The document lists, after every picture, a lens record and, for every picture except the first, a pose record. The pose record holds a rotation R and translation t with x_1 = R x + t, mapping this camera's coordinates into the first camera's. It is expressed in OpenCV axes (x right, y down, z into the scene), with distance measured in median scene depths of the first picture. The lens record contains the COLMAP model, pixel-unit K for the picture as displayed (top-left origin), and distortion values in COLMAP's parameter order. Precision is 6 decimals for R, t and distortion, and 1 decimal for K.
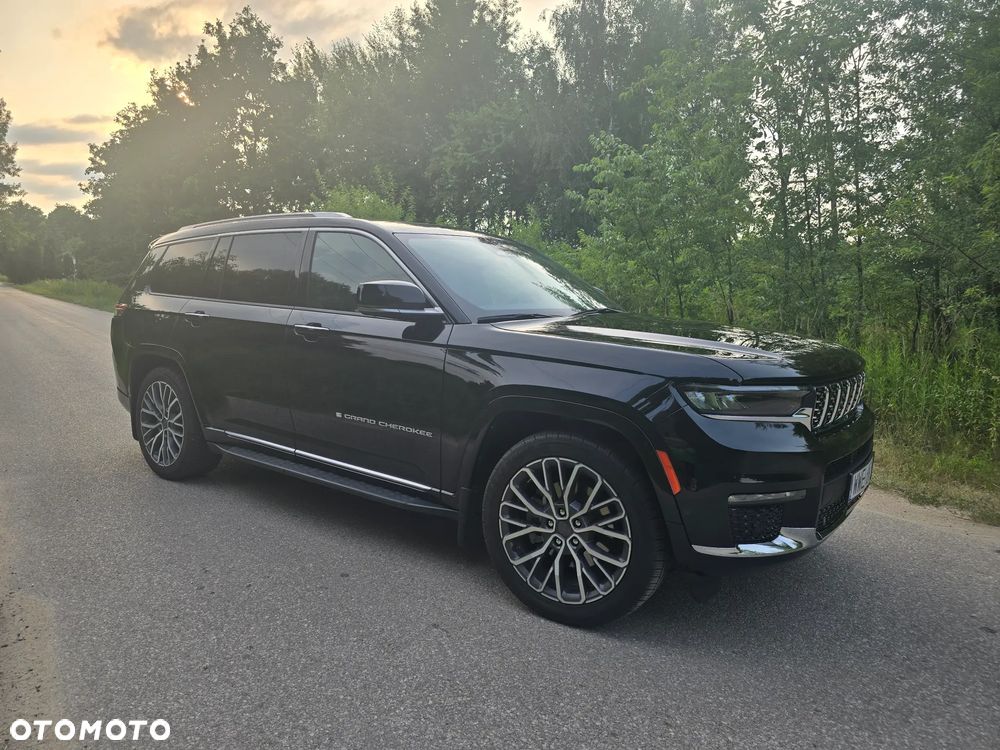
lens RADIAL K [[678.5, 0, 490.1], [0, 678.5, 361.2], [0, 0, 1]] dist [0.060909, -0.048173]
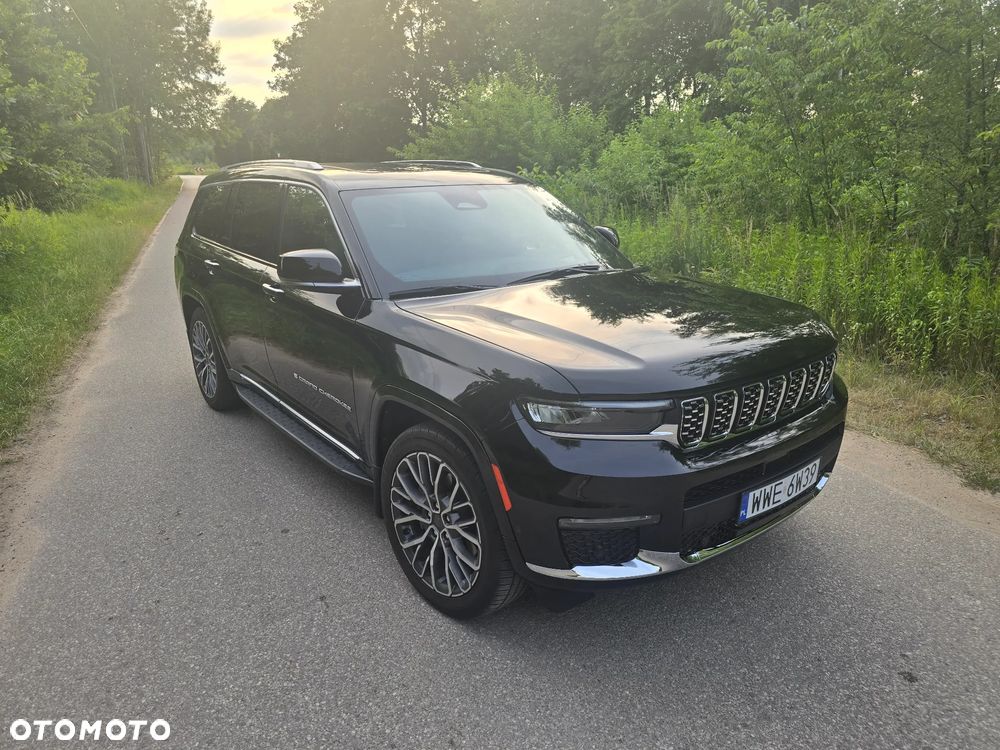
lens RADIAL K [[678.8, 0, 500.0], [0, 678.8, 375.0], [0, 0, 1]] dist [0.064816, -0.054674]
pose [[0.969424, 0.040110, -0.242092, 0.410356], [0.004939, 0.983162, 0.182669, -0.137939], [0.245342, -0.178279, 0.952903, 0.115931]]
